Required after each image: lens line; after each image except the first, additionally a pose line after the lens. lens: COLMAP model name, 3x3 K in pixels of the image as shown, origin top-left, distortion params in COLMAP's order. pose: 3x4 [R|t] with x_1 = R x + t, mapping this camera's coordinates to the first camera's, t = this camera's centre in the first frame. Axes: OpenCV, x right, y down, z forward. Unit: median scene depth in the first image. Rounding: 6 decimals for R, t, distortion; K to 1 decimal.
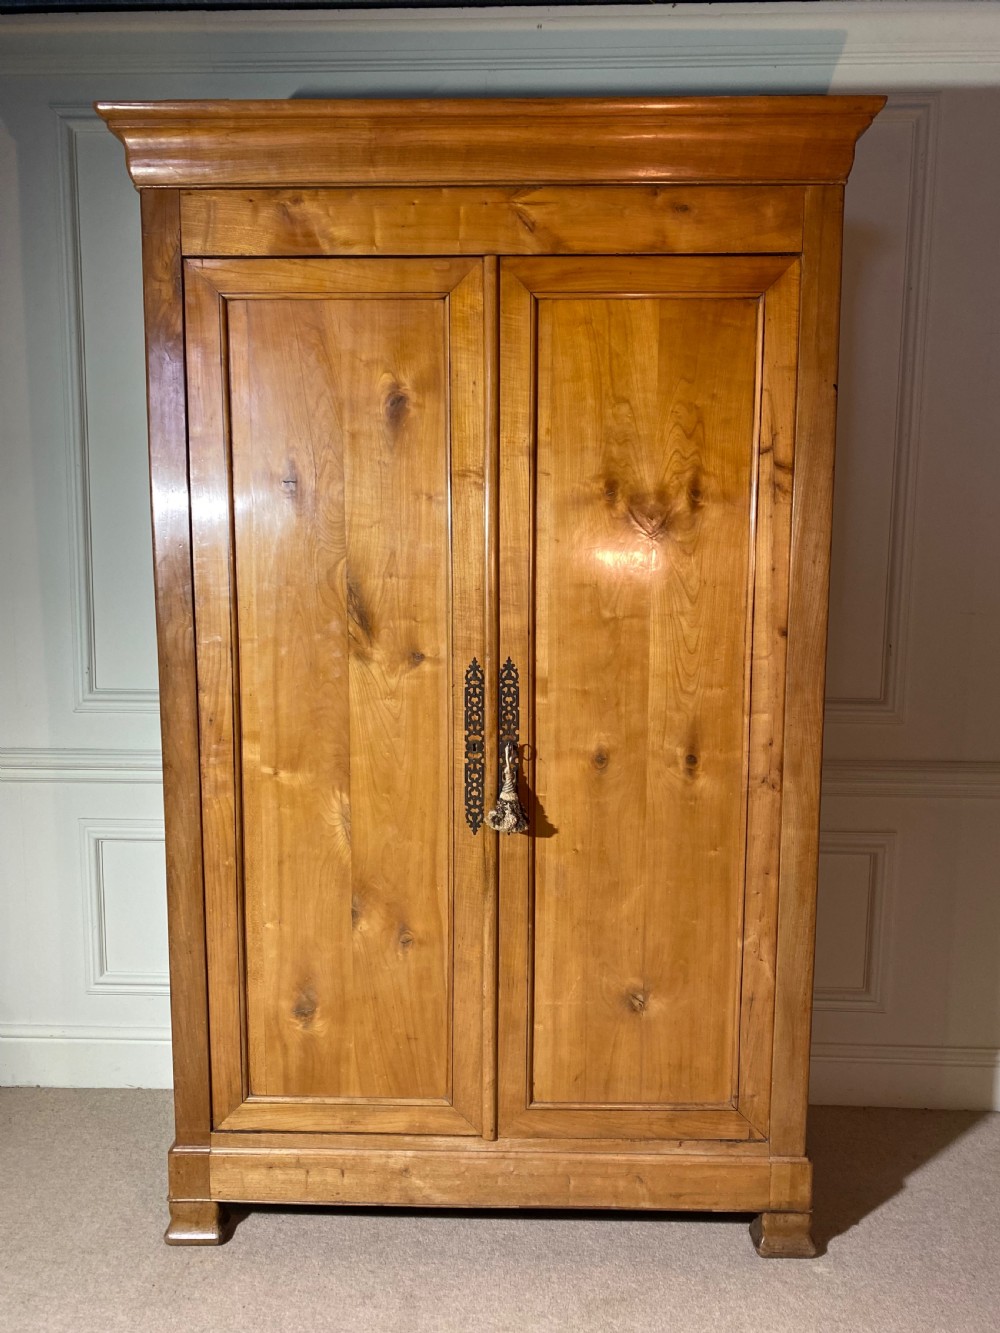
lens RADIAL K [[1025.8, 0, 493.0], [0, 1025.8, 666.5], [0, 0, 1]] dist [0.009439, -0.002068]
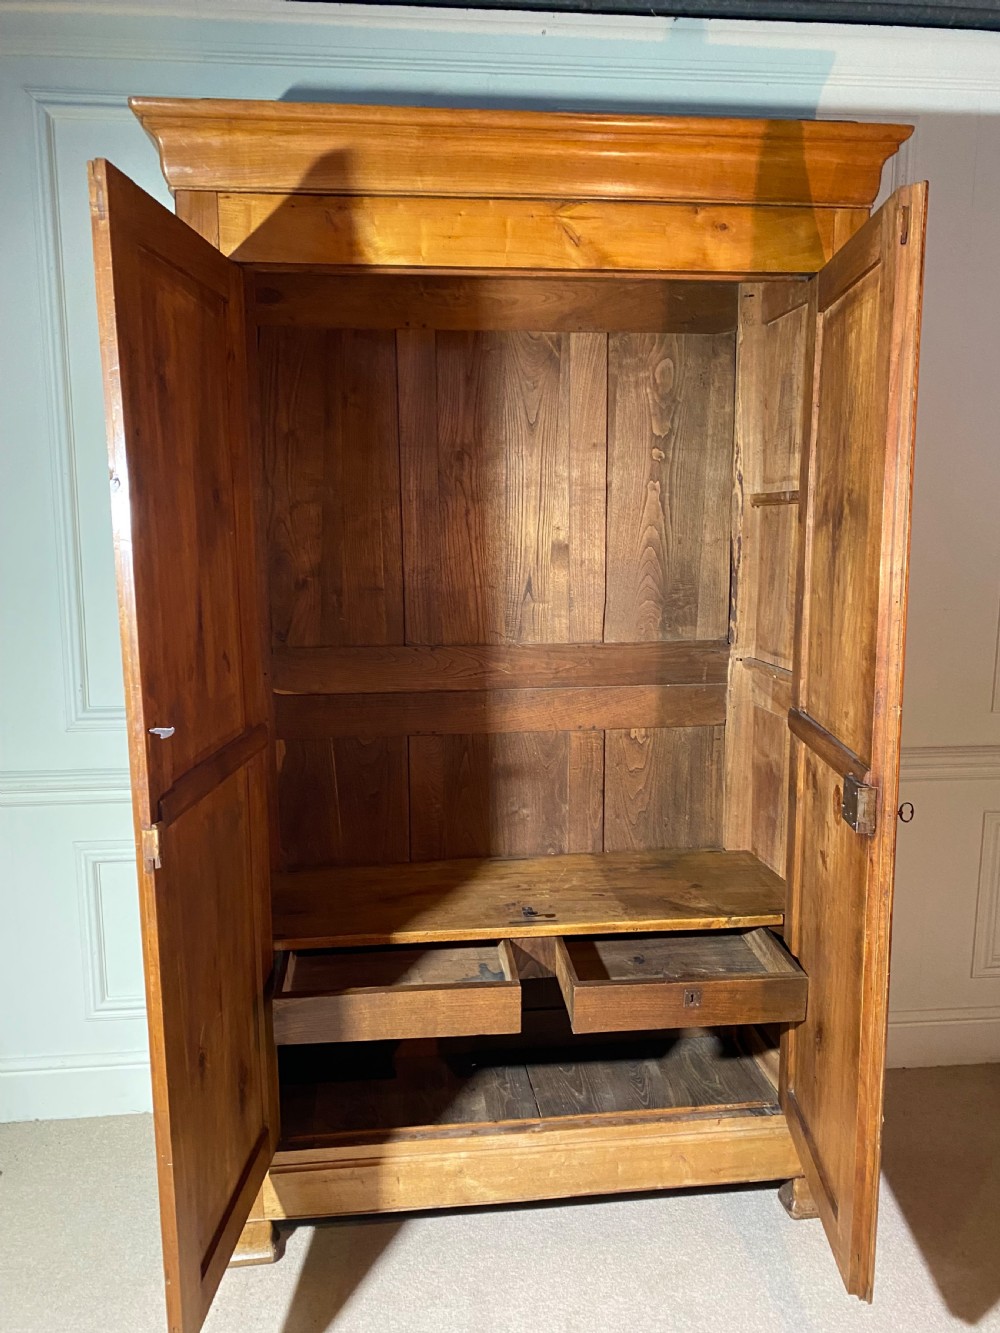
lens RADIAL K [[1023.4, 0, 501.7], [0, 1023.4, 683.9], [0, 0, 1]] dist [0.009580, -0.003424]
pose [[0.990456, -0.031448, 0.134192, -0.173586], [0.027298, 0.999094, 0.032653, -0.026802], [-0.135098, -0.028678, 0.990417, 0.000137]]
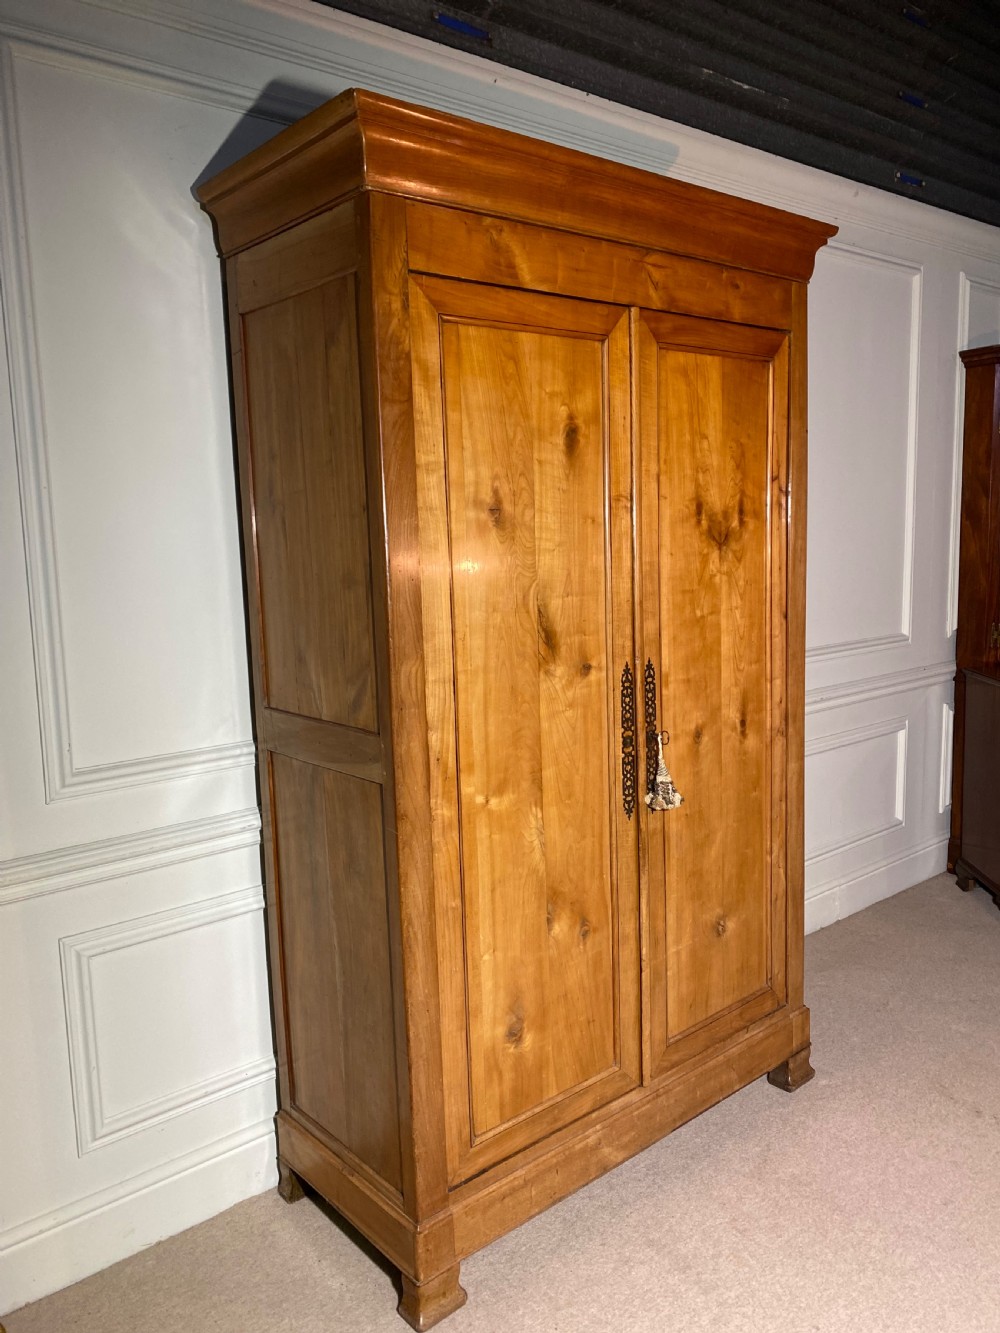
lens RADIAL K [[1023.5, 0, 491.8], [0, 1023.5, 665.1], [0, 0, 1]] dist [0.011002, -0.003581]
pose [[0.750023, -0.117003, 0.650981, -0.850749], [0.117280, 0.992159, 0.043200, -0.070505], [-0.650931, 0.043946, 0.757864, 0.247168]]
